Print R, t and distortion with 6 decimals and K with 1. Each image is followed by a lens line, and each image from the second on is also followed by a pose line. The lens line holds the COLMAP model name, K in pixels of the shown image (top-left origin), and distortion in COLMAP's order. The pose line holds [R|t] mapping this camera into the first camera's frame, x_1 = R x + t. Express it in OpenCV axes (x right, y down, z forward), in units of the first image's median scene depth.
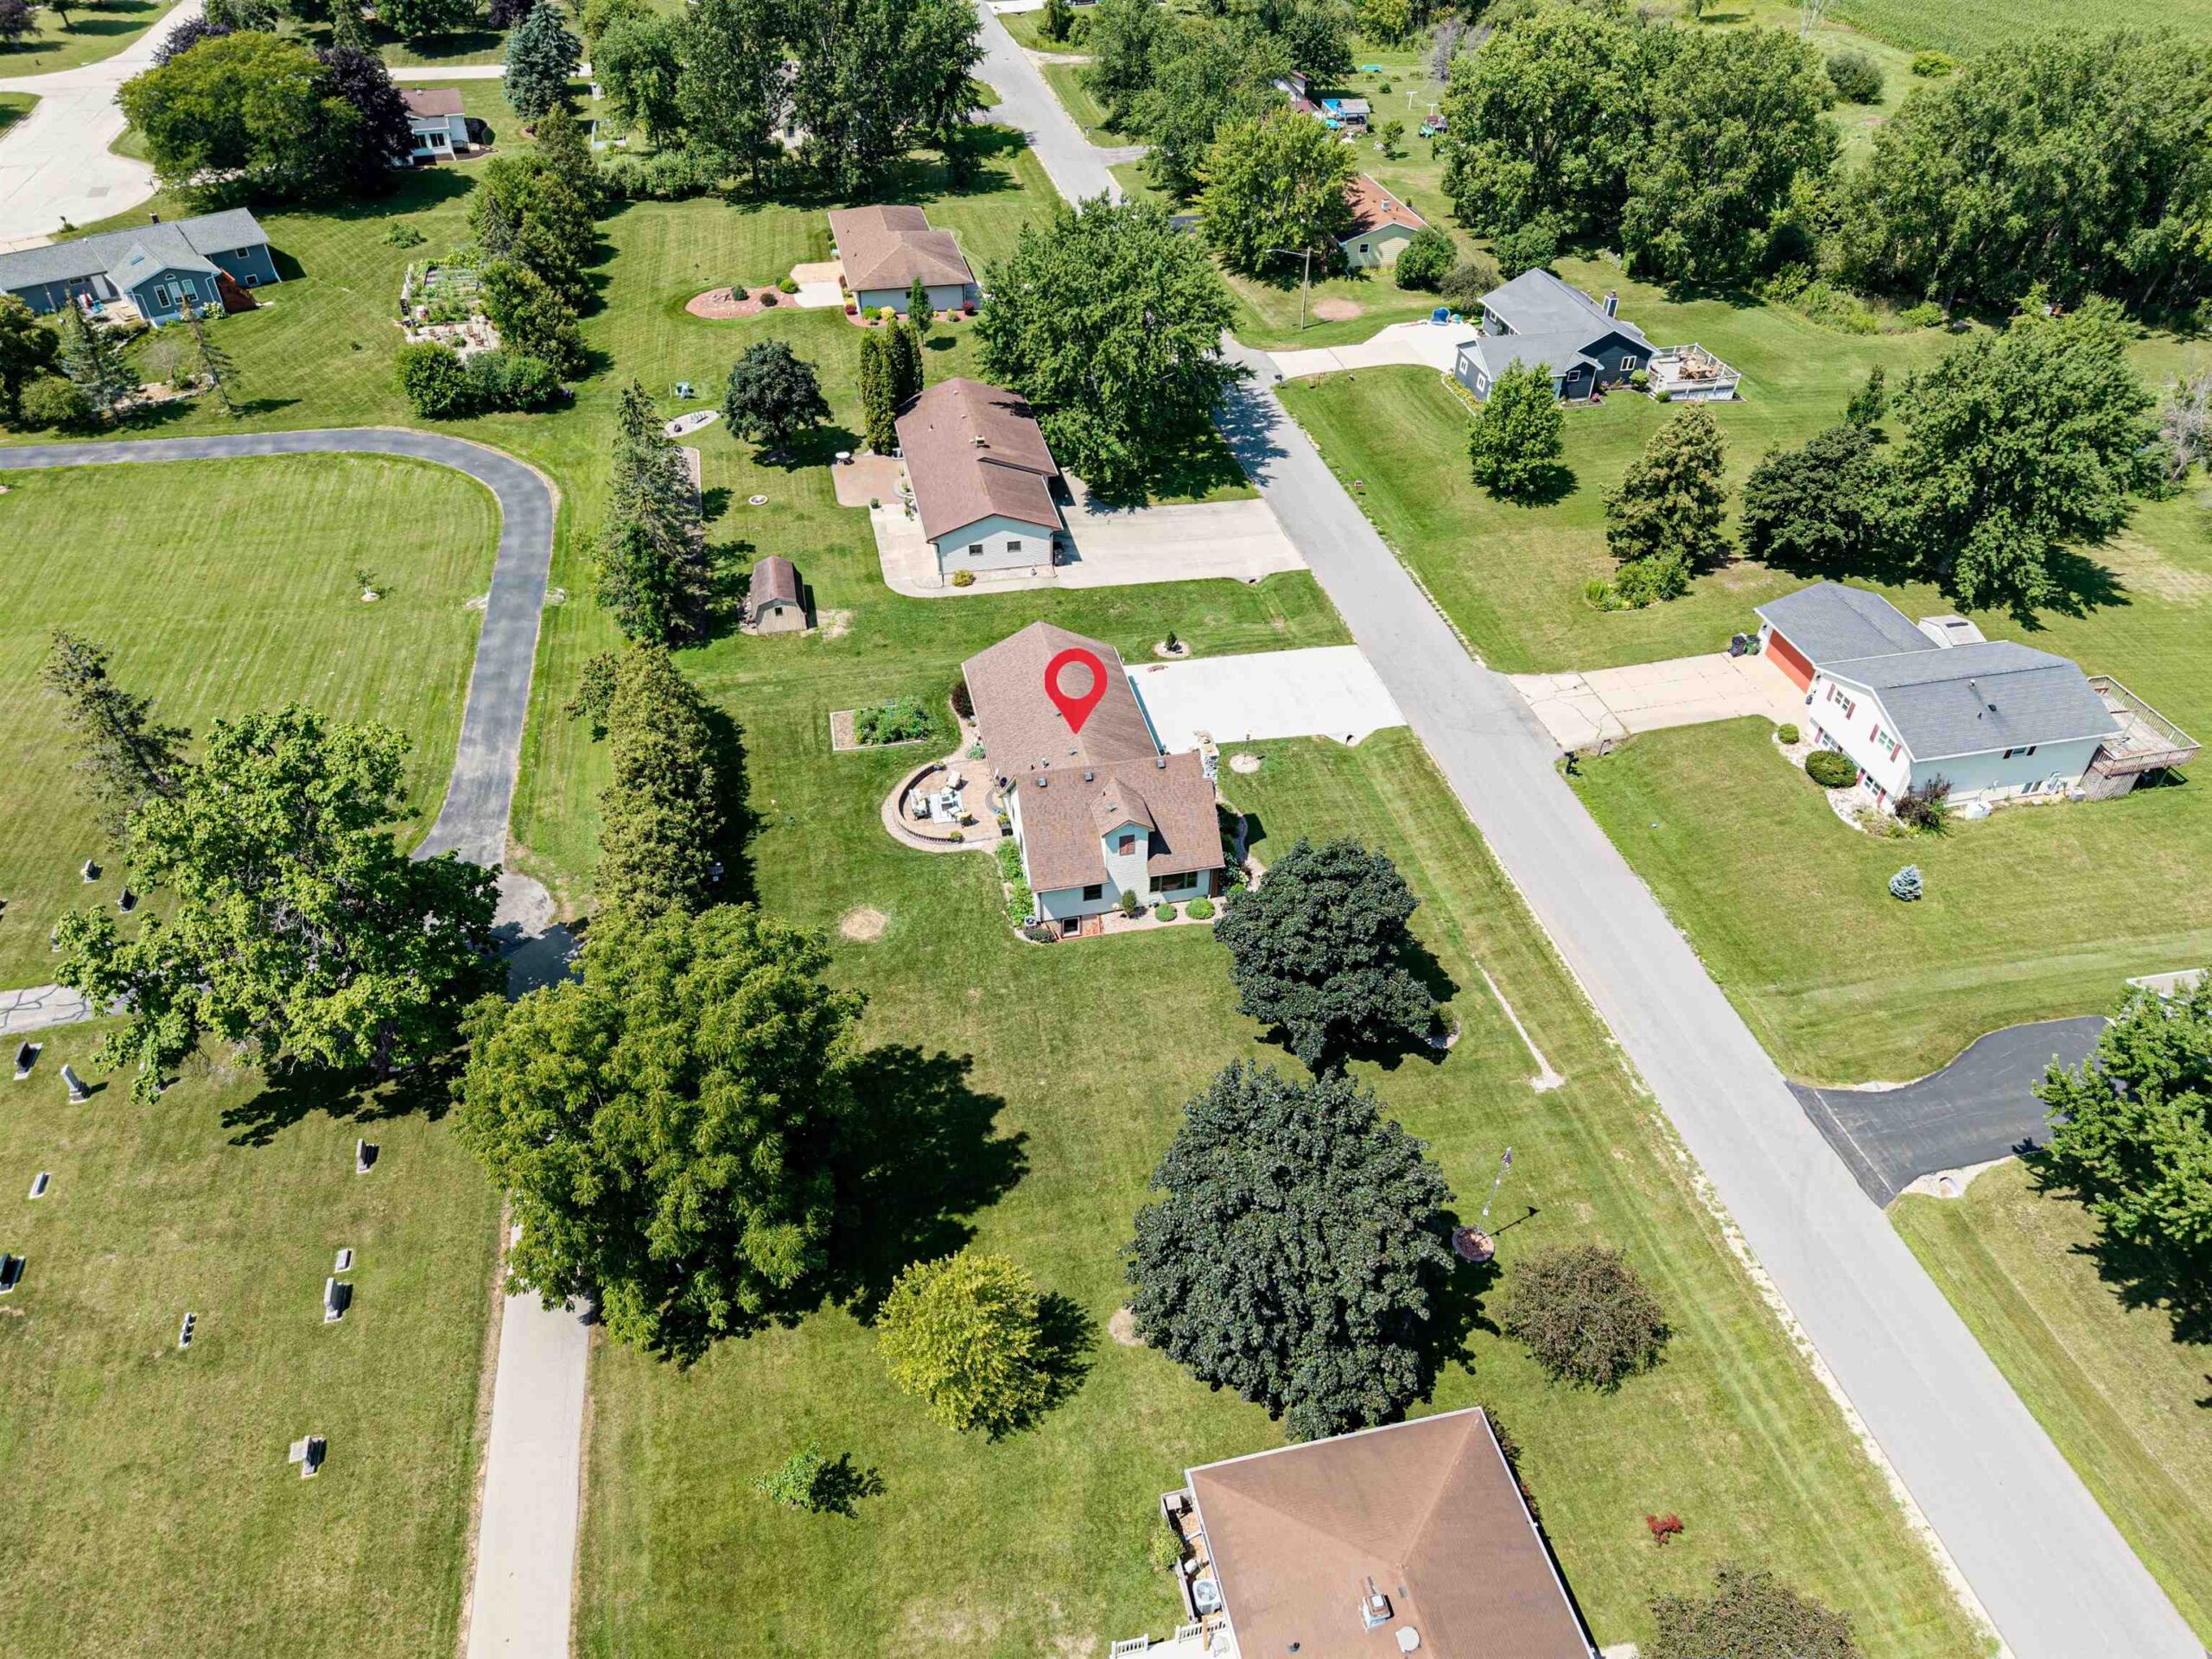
lens RADIAL K [[1482.5, 0, 1107.5], [0, 1482.5, 818.8], [0, 0, 1]] dist [0.058545, -0.081088]
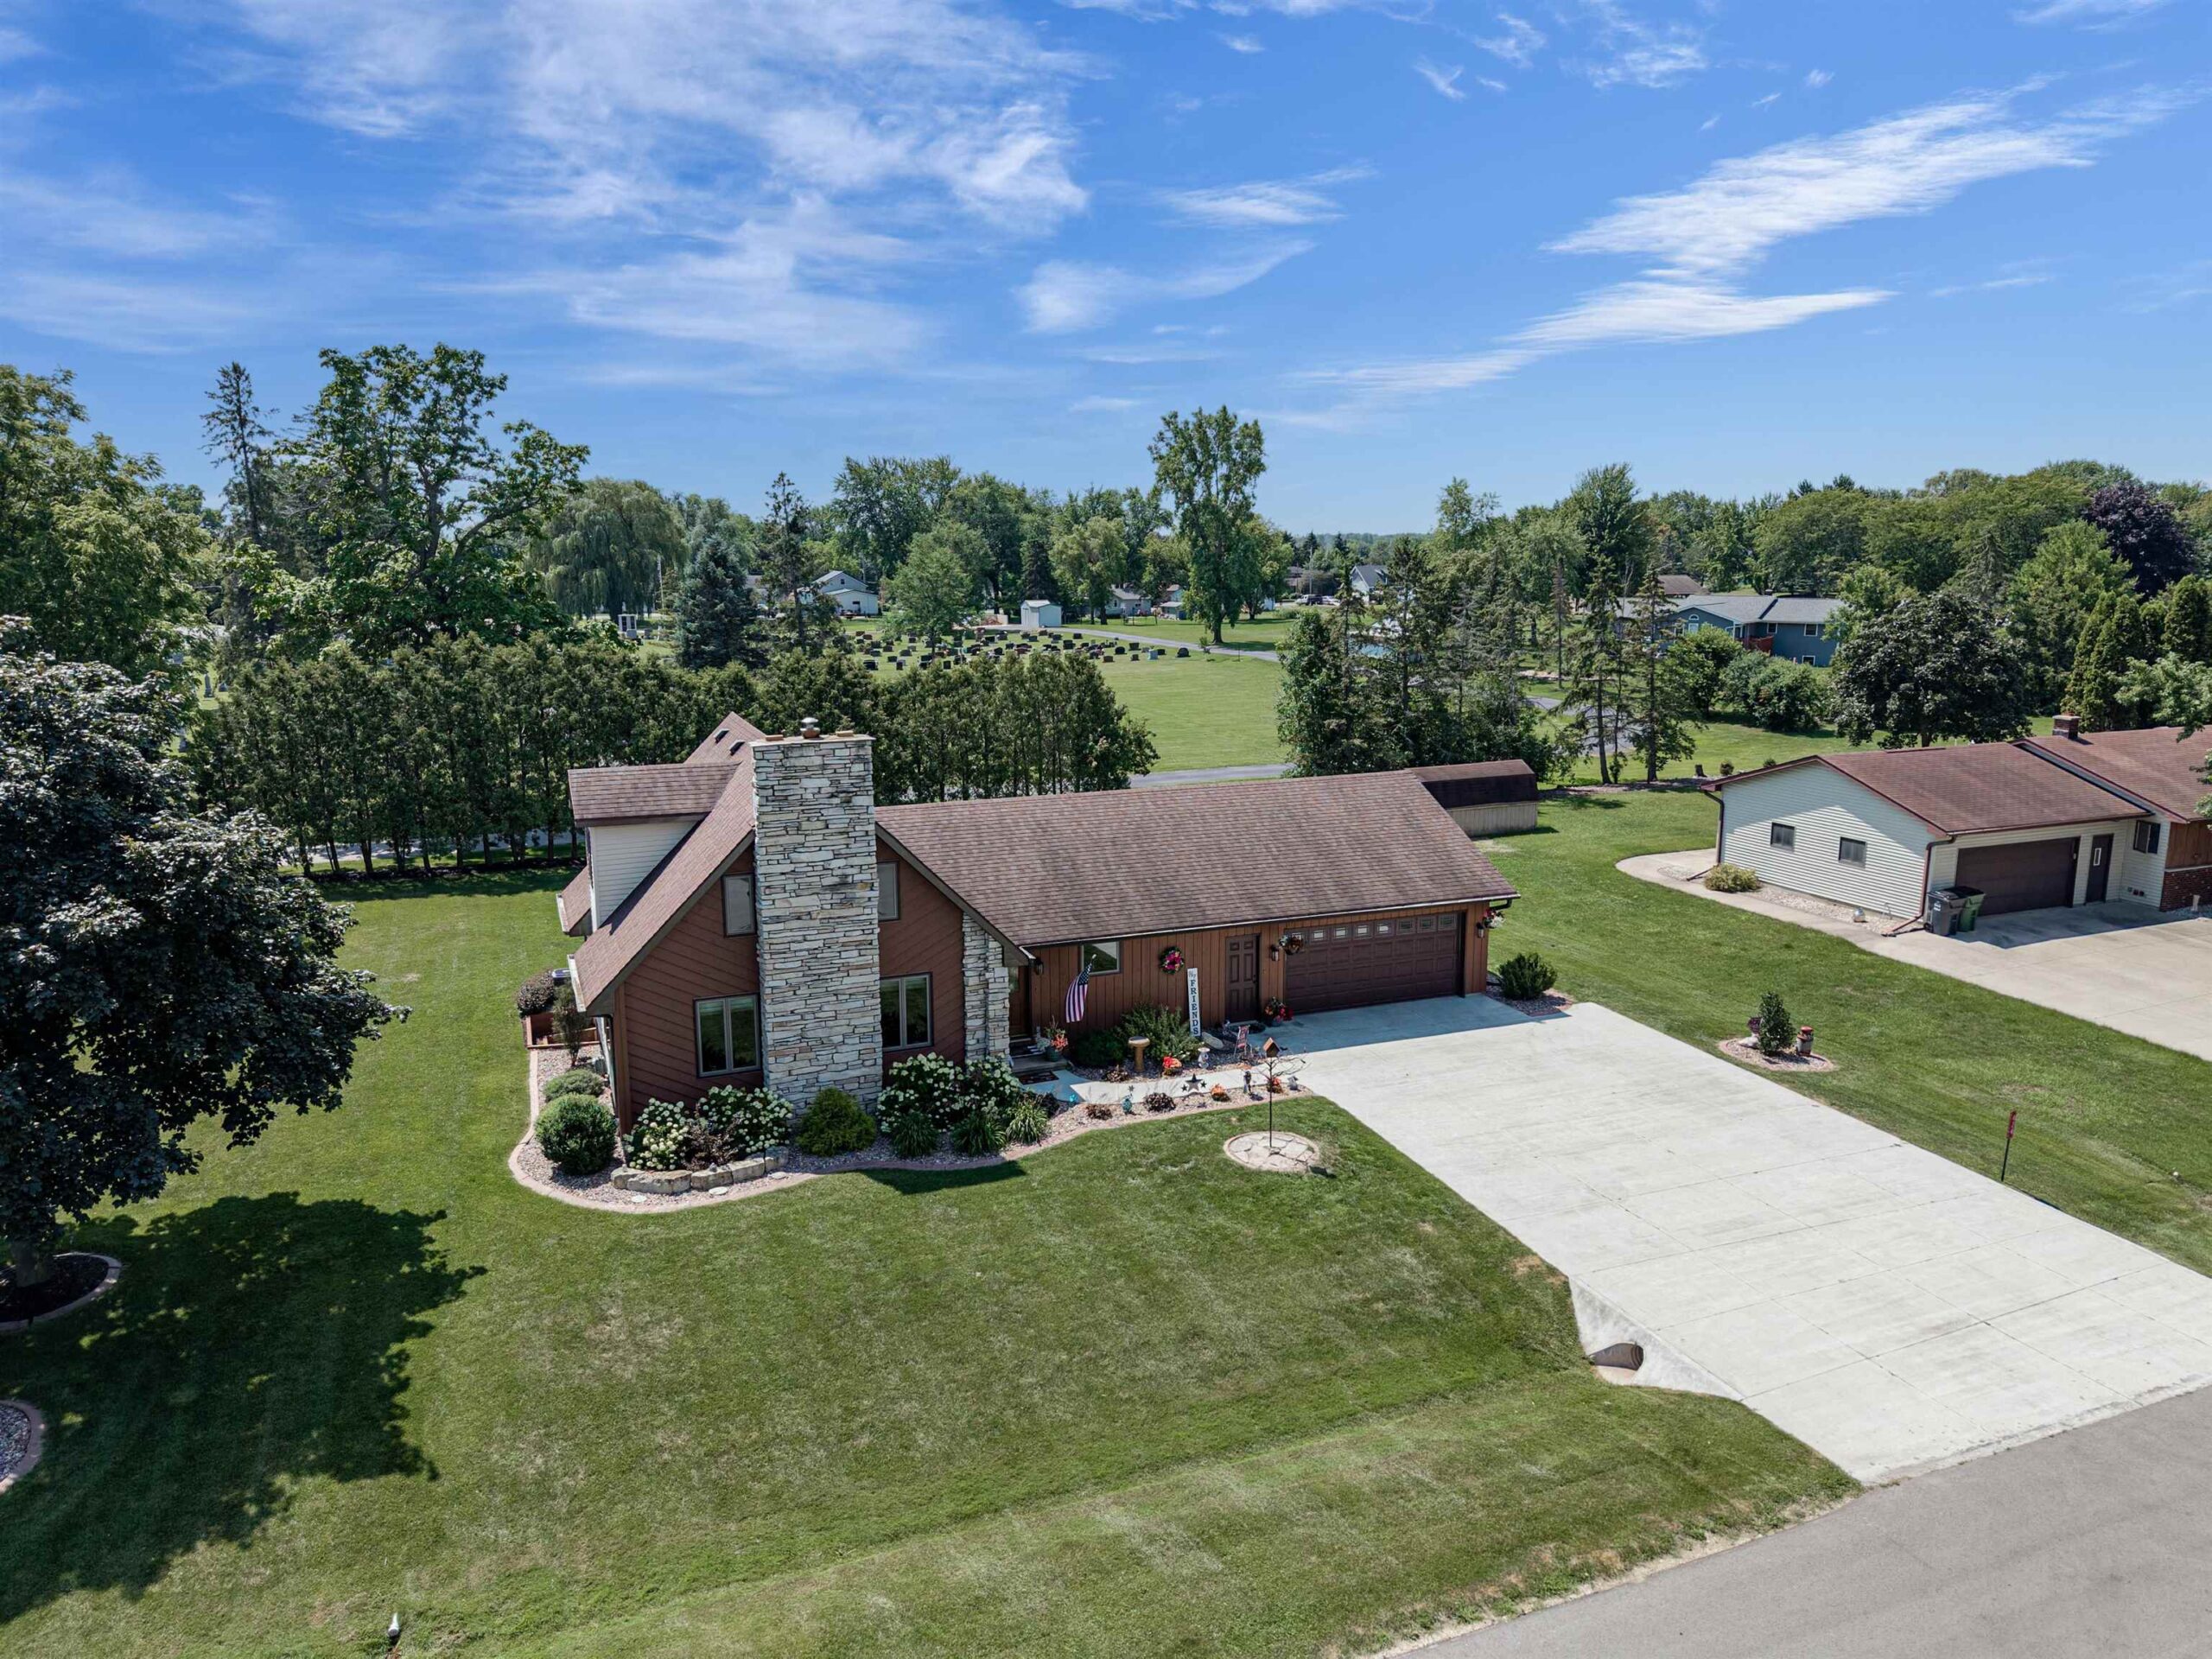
lens RADIAL K [[1482.5, 0, 1107.5], [0, 1482.5, 818.8], [0, 0, 1]] dist [0.058545, -0.081088]
pose [[0.162769, 0.152840, -0.974754, 0.341054], [-0.617524, 0.786293, 0.020172, -0.068902], [0.769526, 0.598651, 0.222367, 0.768213]]
